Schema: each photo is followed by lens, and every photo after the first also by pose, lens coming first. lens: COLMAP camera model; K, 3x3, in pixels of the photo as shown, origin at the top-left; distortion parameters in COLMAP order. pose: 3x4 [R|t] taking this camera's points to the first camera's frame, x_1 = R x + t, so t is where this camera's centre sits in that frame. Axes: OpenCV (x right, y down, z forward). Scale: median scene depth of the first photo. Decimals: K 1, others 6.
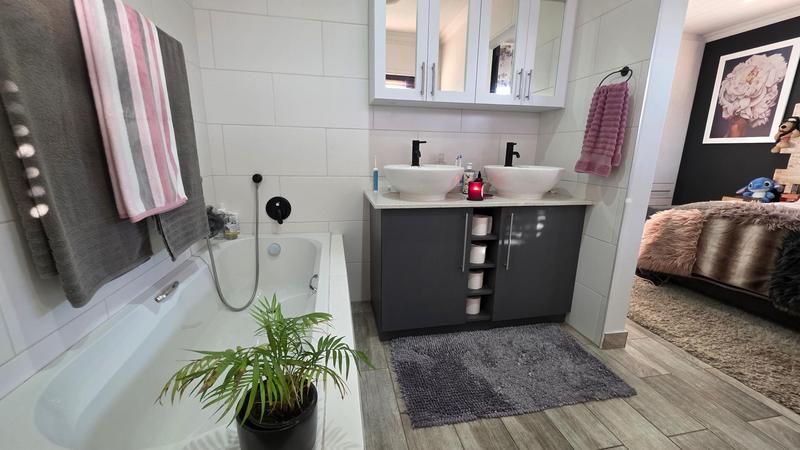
lens RADIAL K [[318.6, 0, 399.5], [0, 318.6, 227.2], [0, 0, 1]] dist [-0.001749, 0.000169]
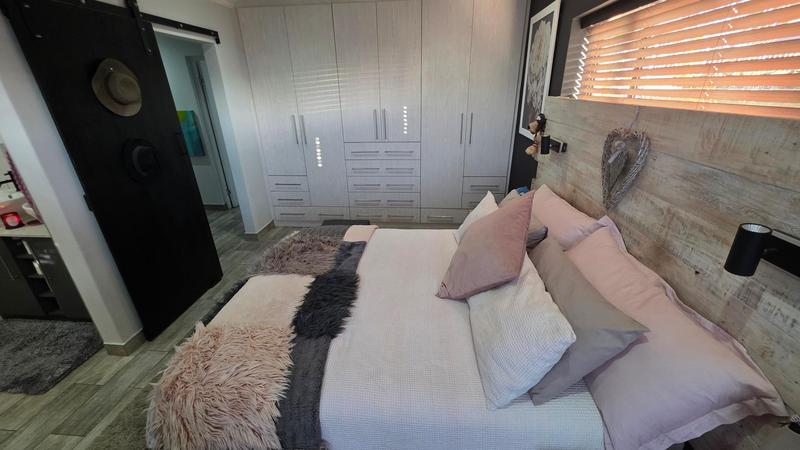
lens RADIAL K [[318.6, 0, 399.5], [0, 318.6, 227.2], [0, 0, 1]] dist [-0.001749, 0.000169]
pose [[0.959960, 0.083551, -0.267389, 1.083552], [-0.035572, 0.983117, 0.179484, -0.193633], [0.277871, -0.162786, 0.946725, 0.124071]]
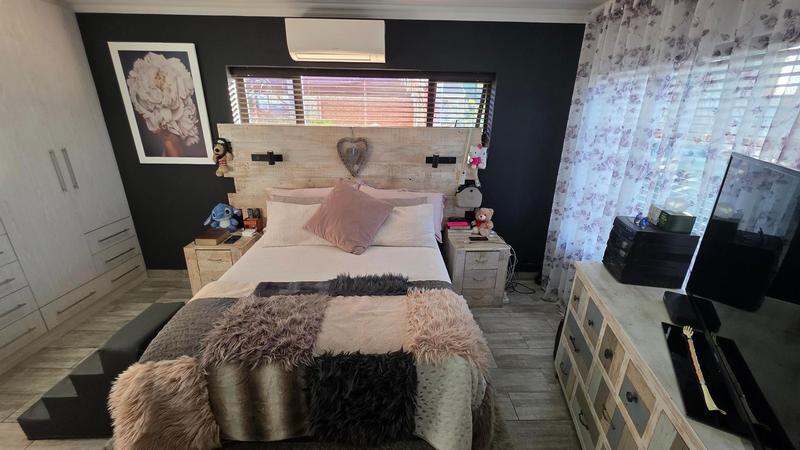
lens RADIAL K [[318.6, 0, 399.5], [0, 318.6, 227.2], [0, 0, 1]] dist [-0.001749, 0.000169]
pose [[0.175648, -0.340491, 0.923695, 0.384791], [0.217858, 0.928463, 0.300822, -0.260593], [-0.960045, 0.148395, 0.237262, 0.316716]]
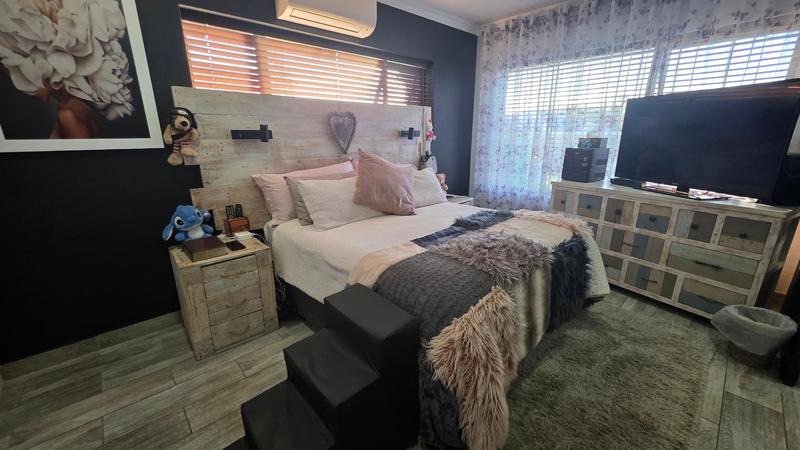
lens RADIAL K [[318.6, 0, 399.5], [0, 318.6, 227.2], [0, 0, 1]] dist [-0.001749, 0.000169]
pose [[-0.526709, -0.245008, 0.813971, 0.421596], [0.199929, 0.894994, 0.398767, -0.285318], [-0.826200, 0.372771, -0.422417, 0.947489]]
